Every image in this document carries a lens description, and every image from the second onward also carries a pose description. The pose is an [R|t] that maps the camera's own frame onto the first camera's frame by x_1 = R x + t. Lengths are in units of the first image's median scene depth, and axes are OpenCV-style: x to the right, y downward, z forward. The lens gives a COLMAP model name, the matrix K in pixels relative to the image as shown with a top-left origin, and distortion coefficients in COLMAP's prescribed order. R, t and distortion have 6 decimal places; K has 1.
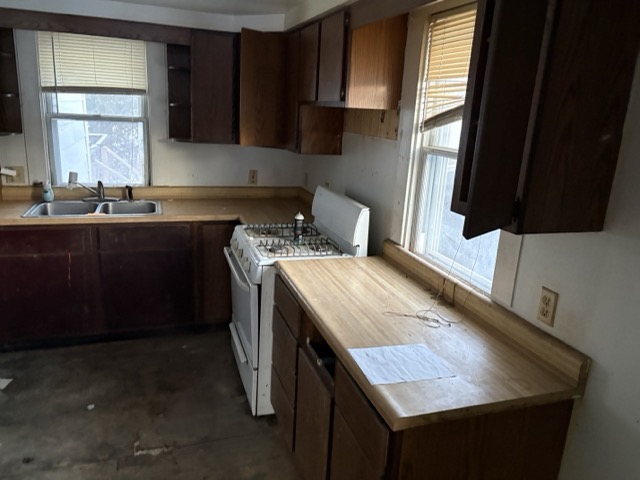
lens RADIAL K [[482.4, 0, 319.0], [0, 482.4, 243.0], [0, 0, 1]] dist [0.014875, 0.003118]
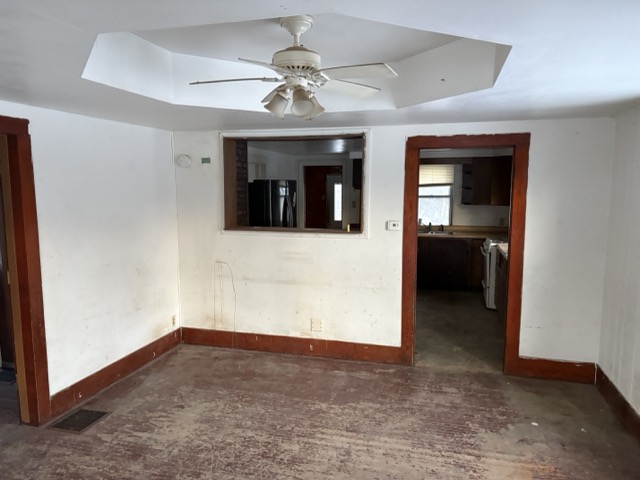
lens RADIAL K [[482.4, 0, 315.3], [0, 482.4, 242.3], [0, 0, 1]] dist [0.014875, 0.003118]
pose [[0.829177, 0.012671, -0.558843, 0.382775], [-0.099145, 0.987226, -0.124720, 0.304961], [0.550124, 0.158821, 0.819841, -1.176780]]
